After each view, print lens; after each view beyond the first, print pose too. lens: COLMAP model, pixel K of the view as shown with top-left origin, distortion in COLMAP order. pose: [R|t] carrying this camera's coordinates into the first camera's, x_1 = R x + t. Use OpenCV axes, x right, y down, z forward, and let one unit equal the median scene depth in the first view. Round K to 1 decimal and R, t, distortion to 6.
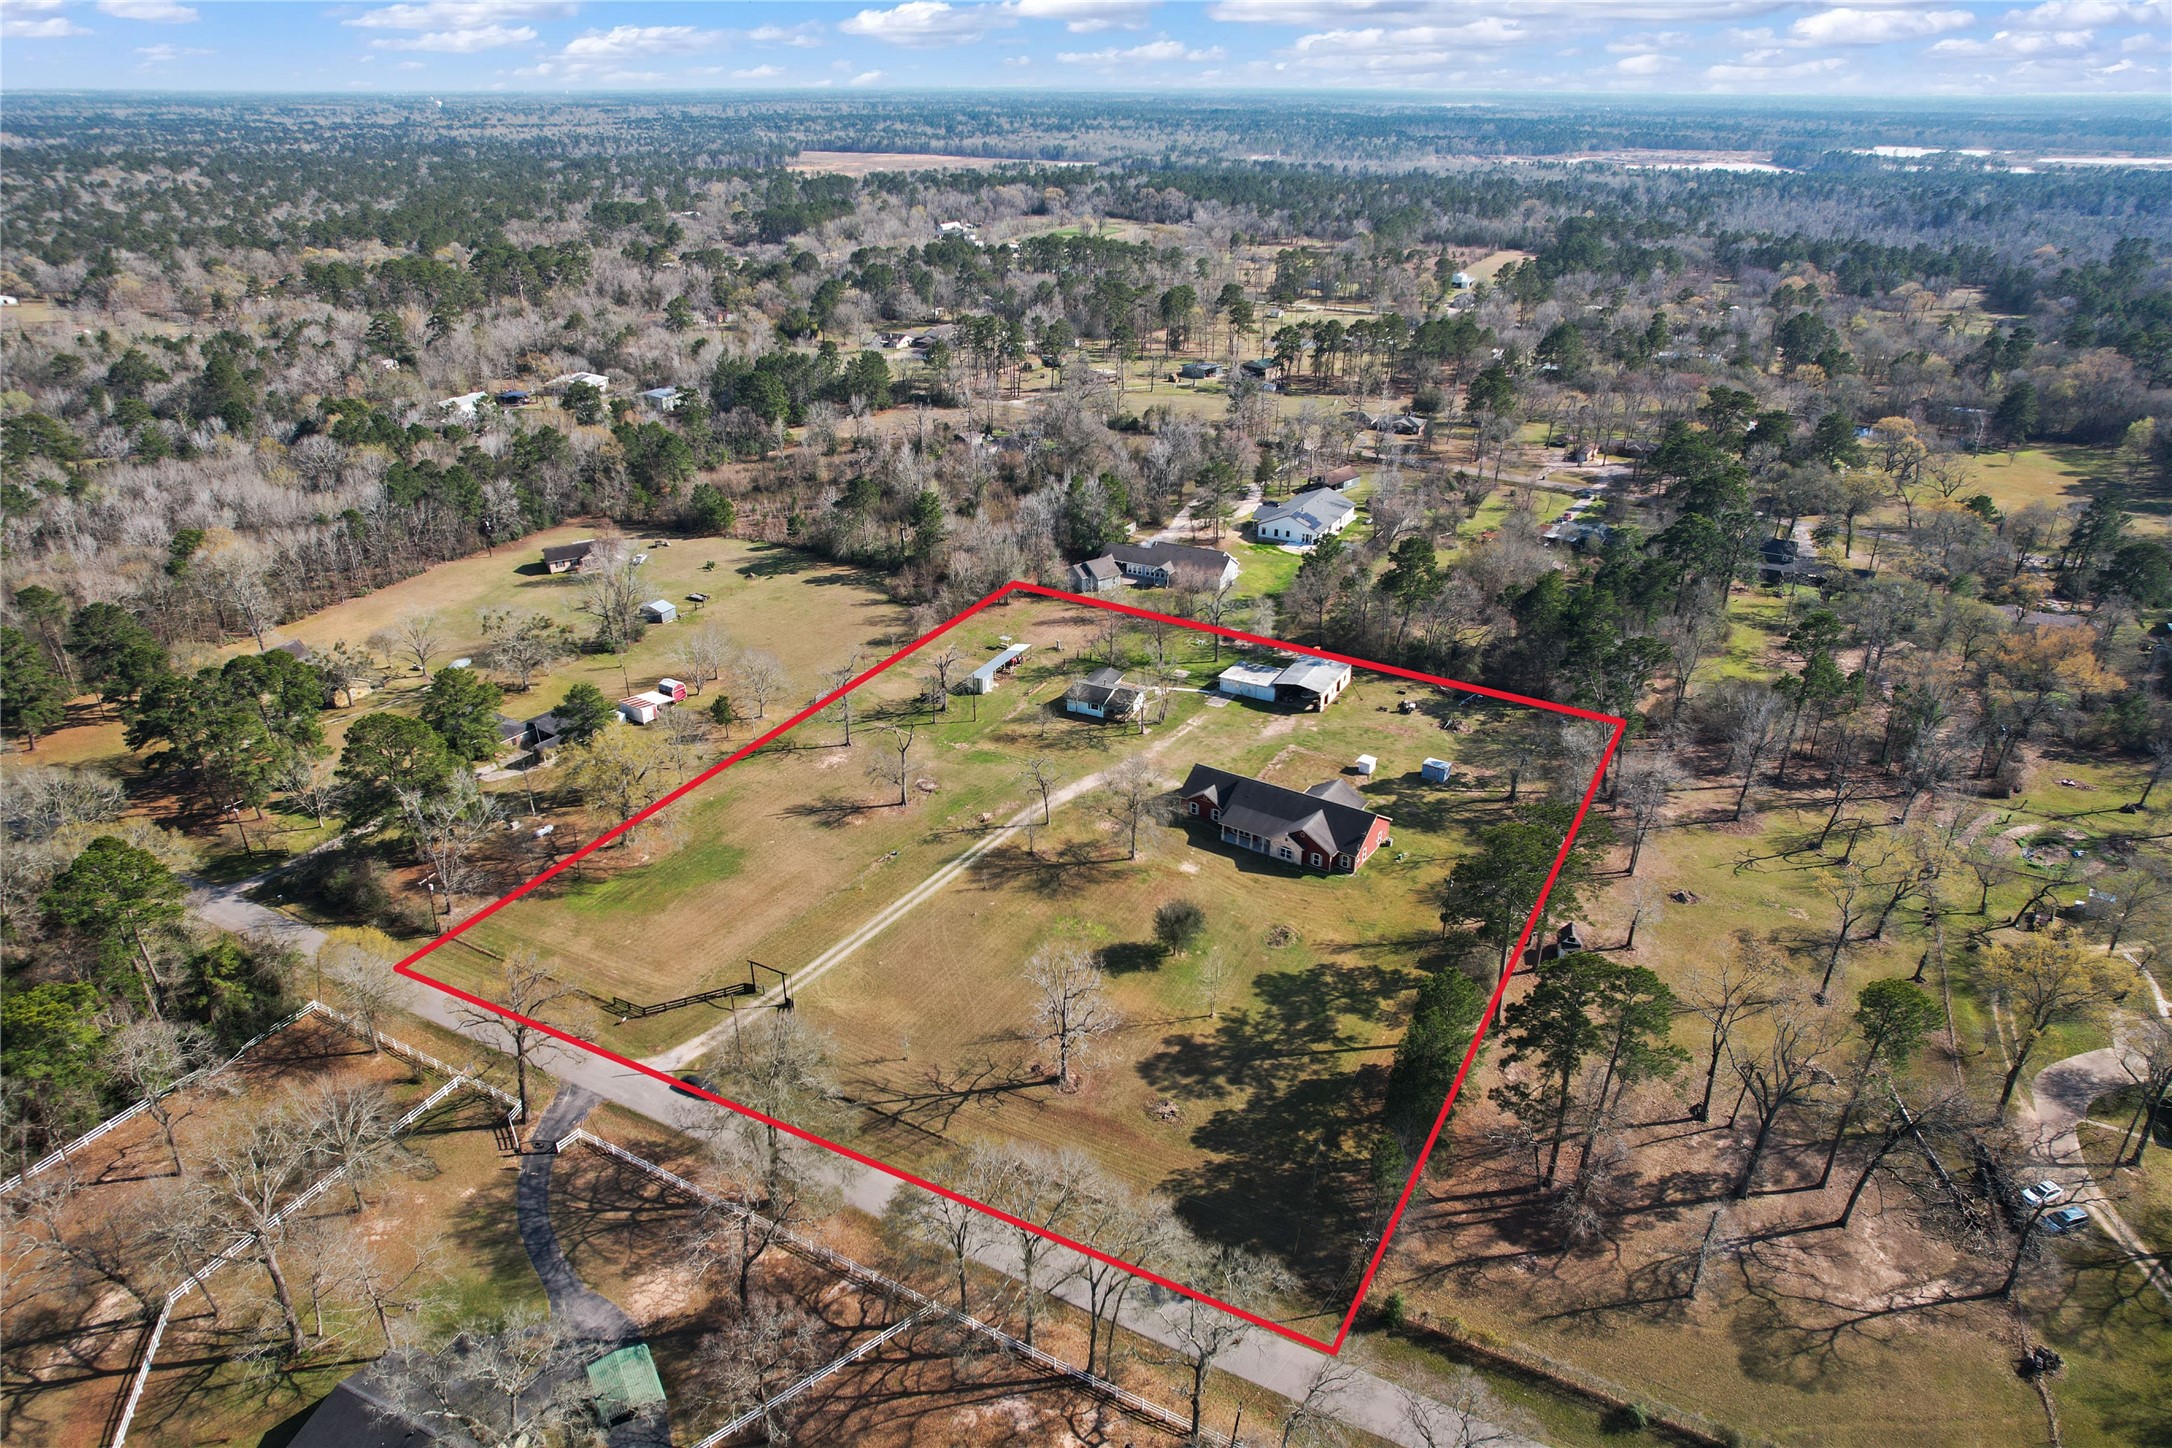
lens RADIAL K [[1360.3, 0, 1095.3], [0, 1360.3, 724.3], [0, 0, 1]] dist [-0.018733, 0.000818]
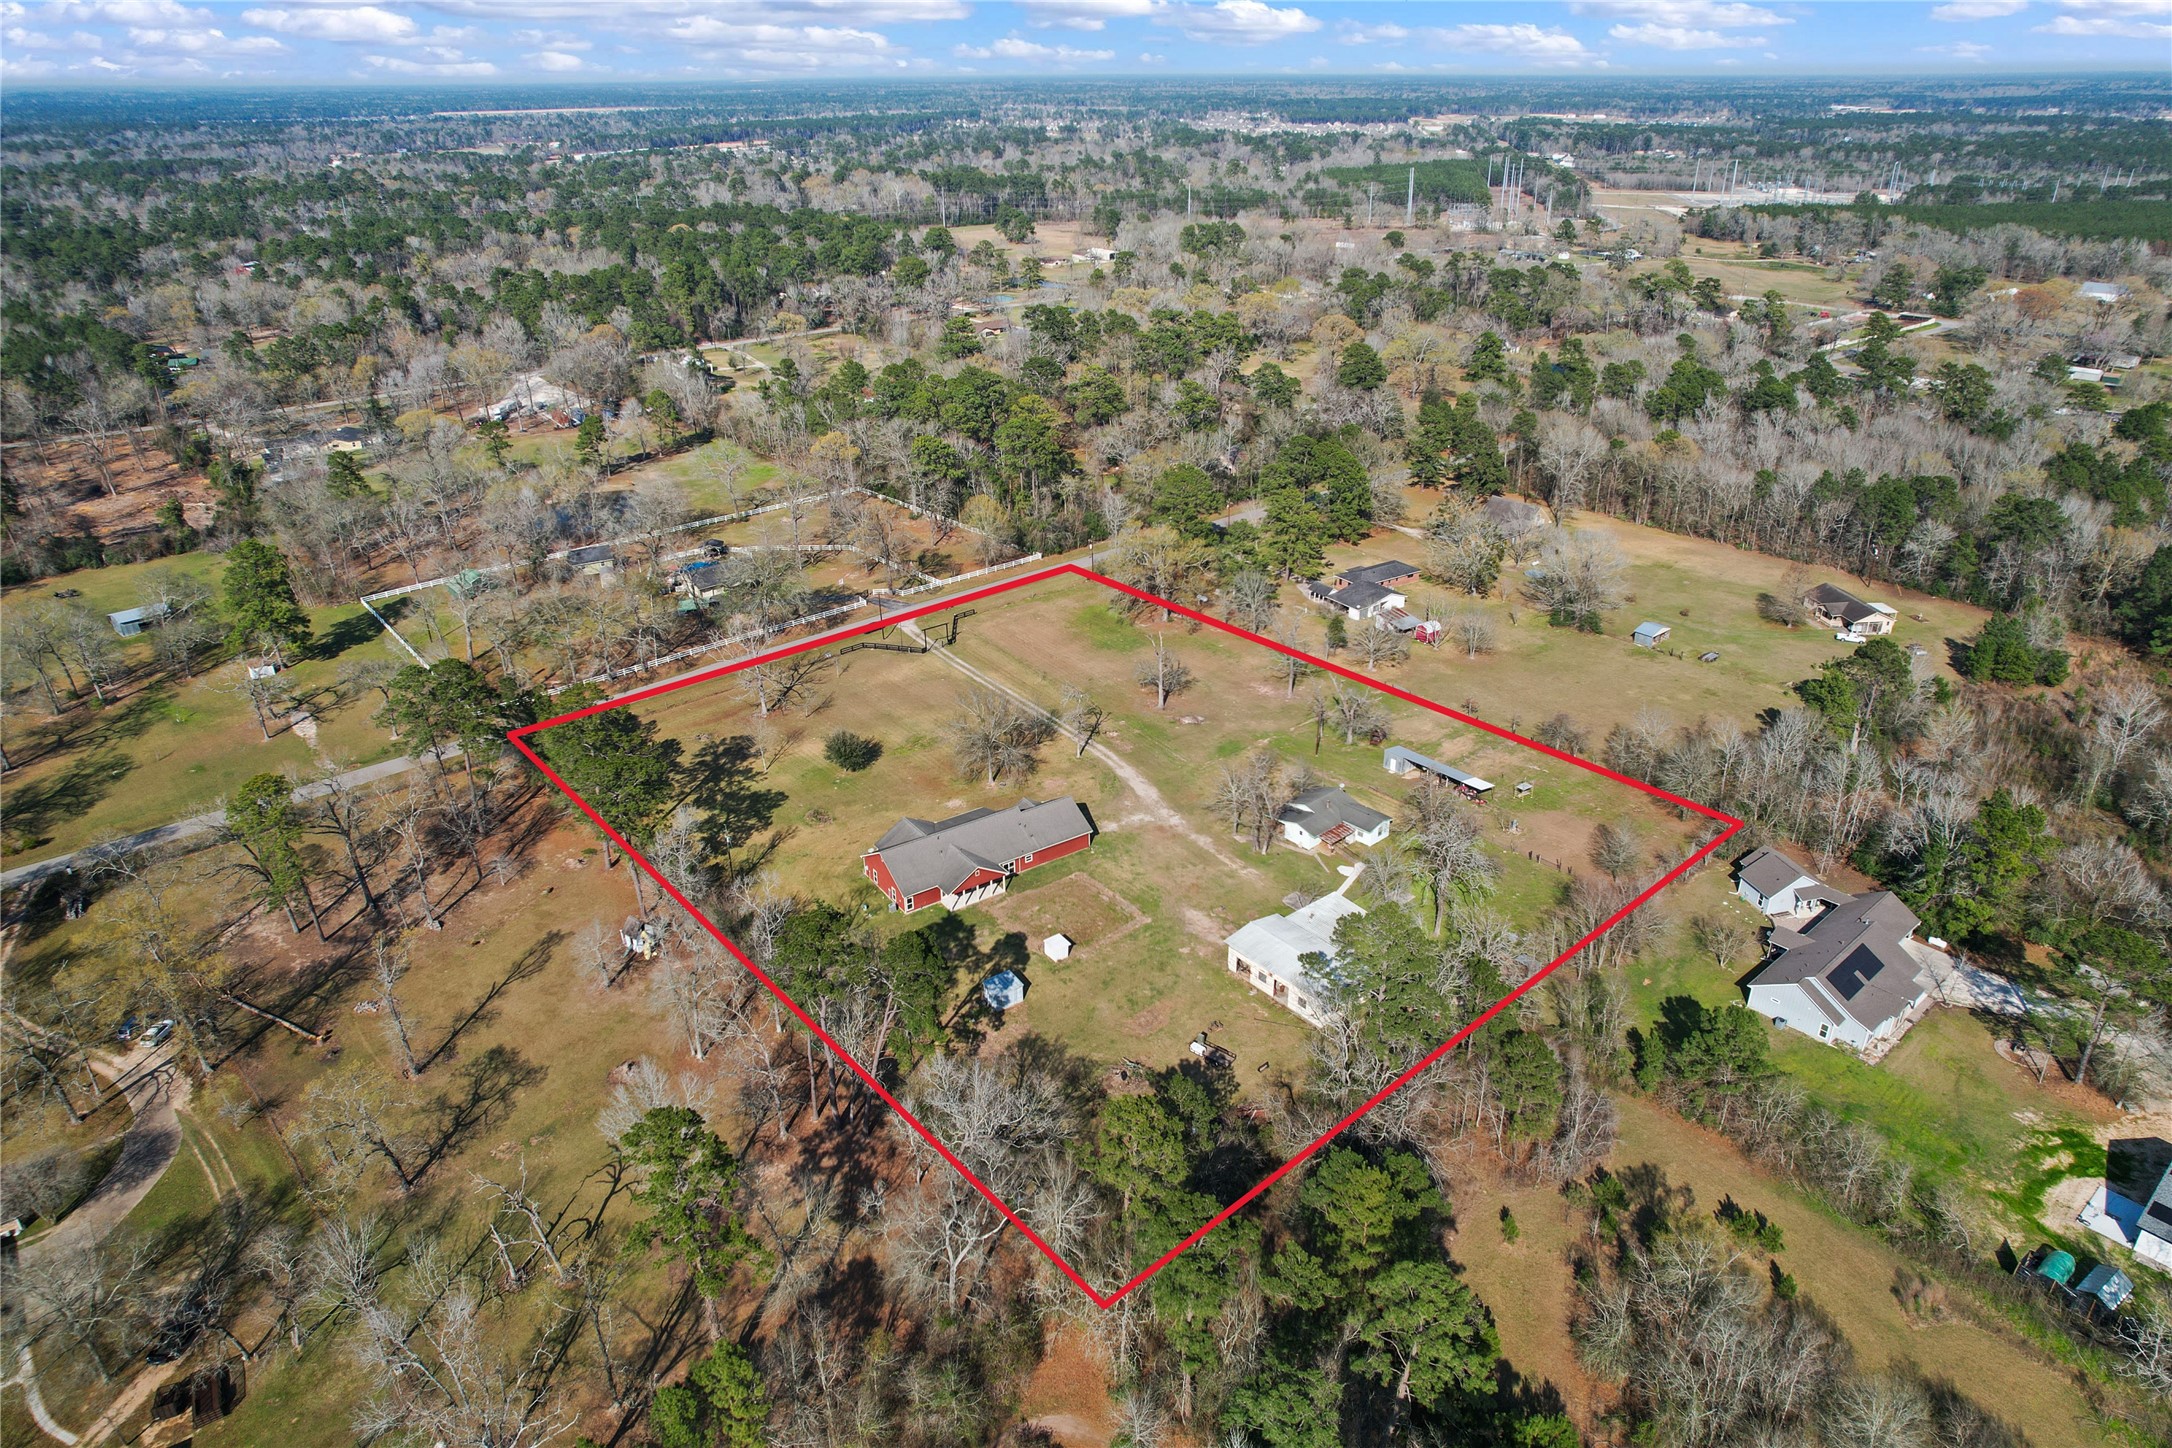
lens RADIAL K [[1387.3, 0, 1095.7], [0, 1387.3, 724.8], [0, 0, 1]] dist [-0.028500, 0.031494]
pose [[-0.377768, 0.399974, -0.835052, 0.899415], [-0.388143, 0.750400, 0.535019, -0.558442], [0.840617, 0.526233, -0.128229, 1.184511]]
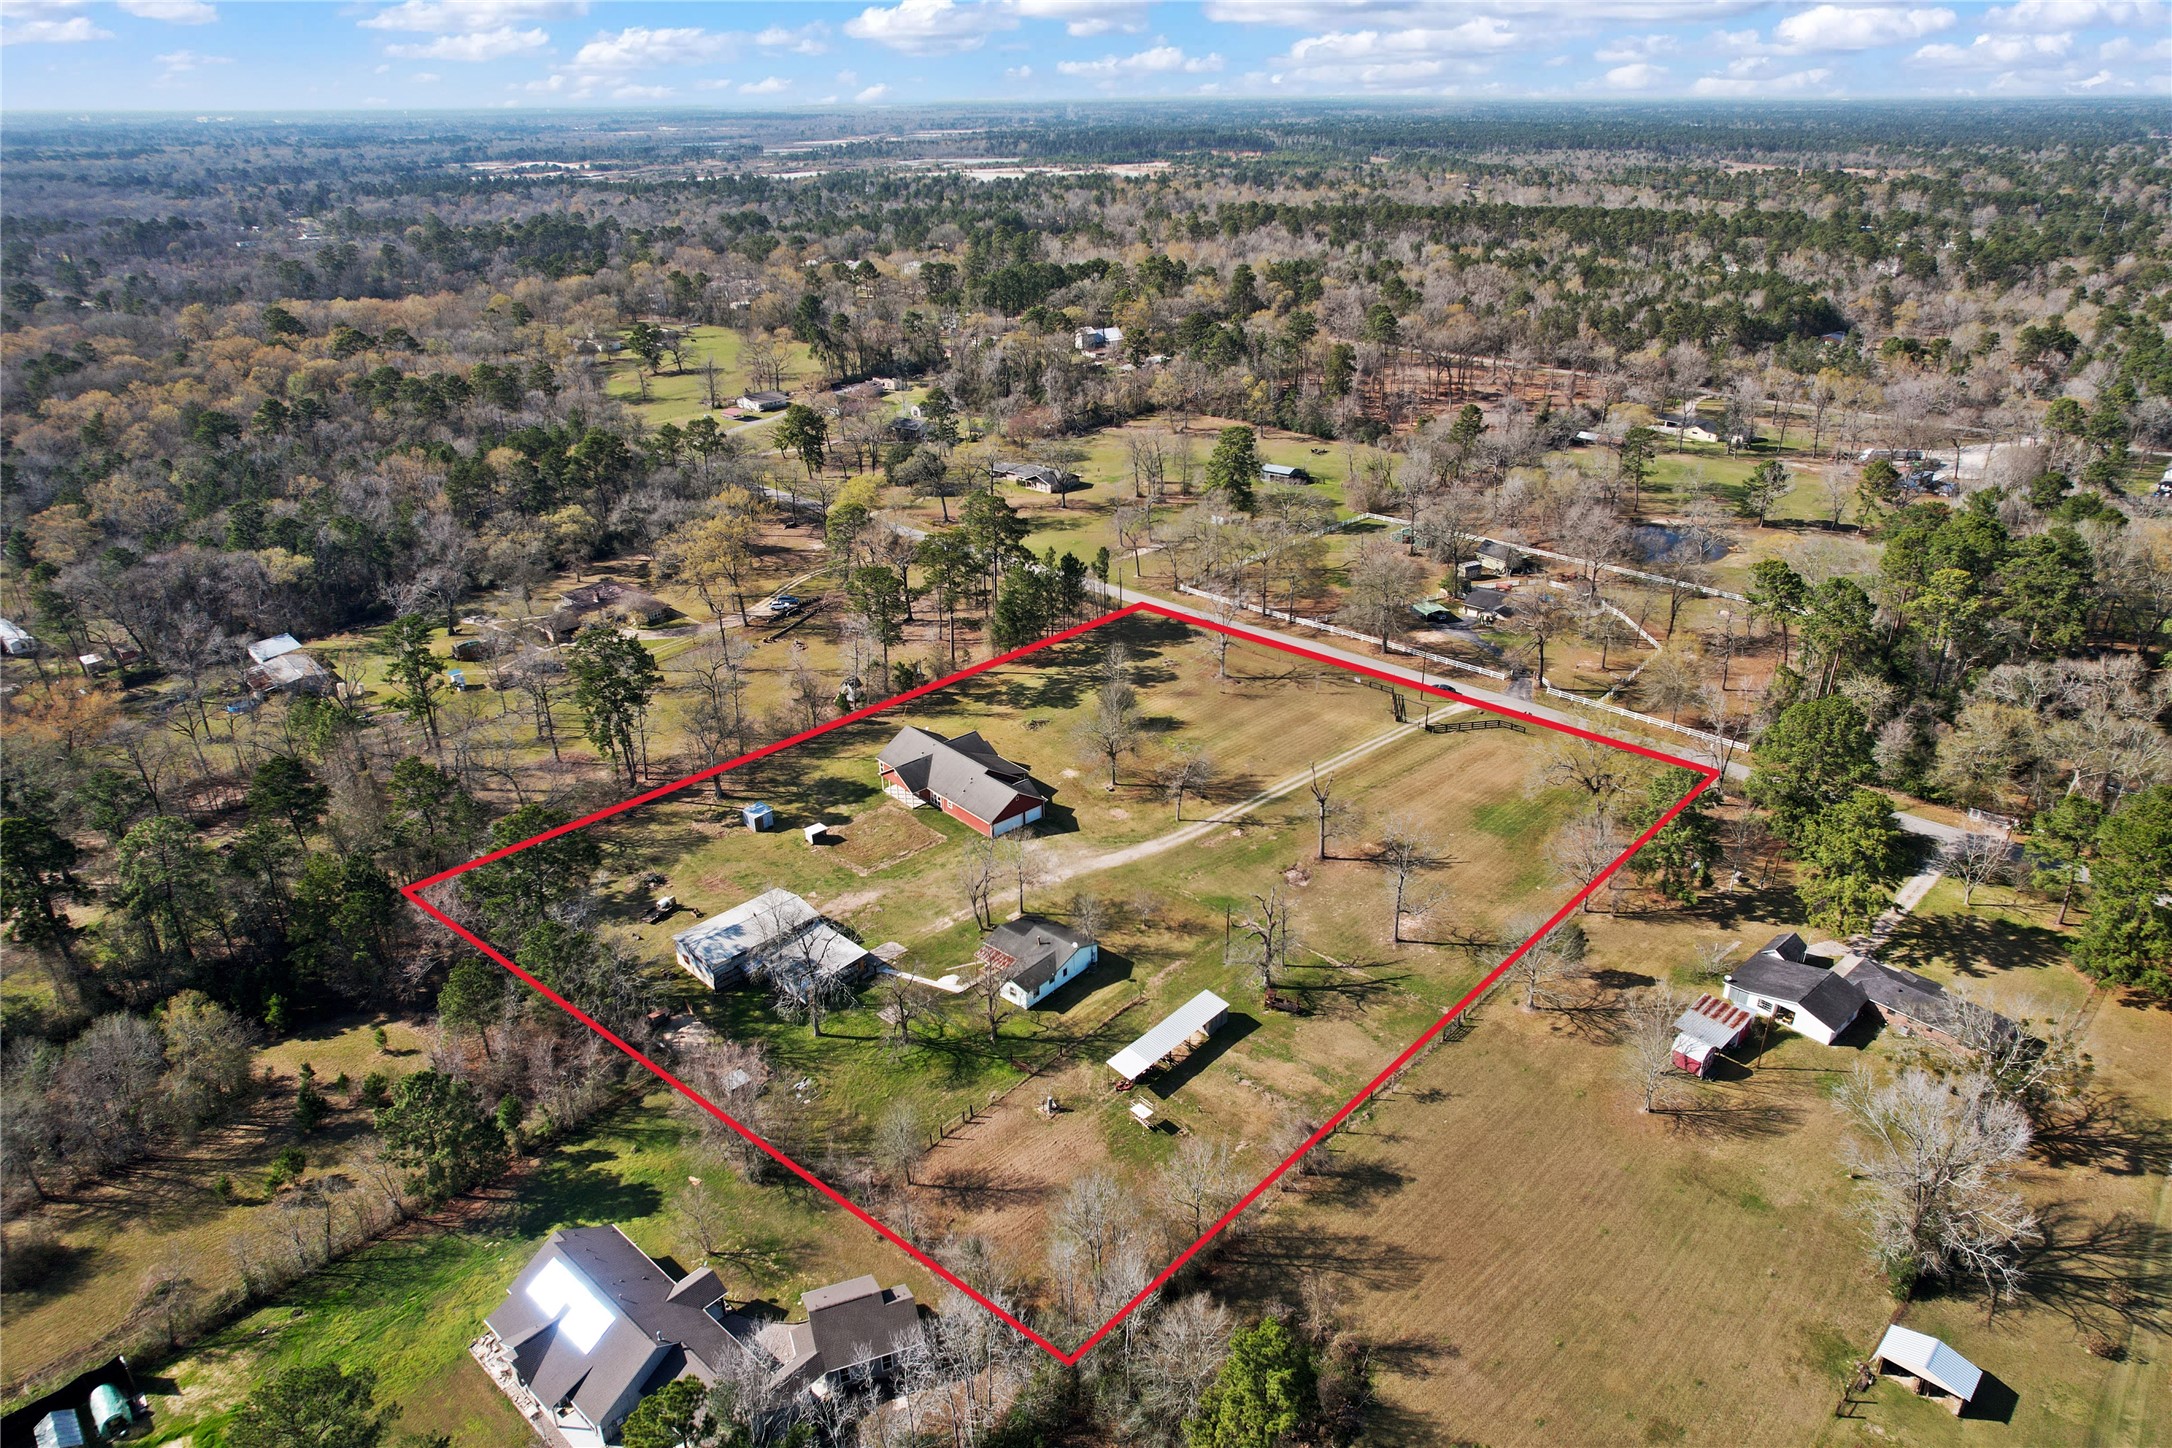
lens RADIAL K [[1387.3, 0, 1095.7], [0, 1387.3, 724.8], [0, 0, 1]] dist [-0.028500, 0.031494]
pose [[-0.966024, -0.106259, 0.235597, -0.219424], [0.113086, 0.645897, 0.755002, -0.789452], [-0.232397, 0.755993, -0.611936, 1.657053]]
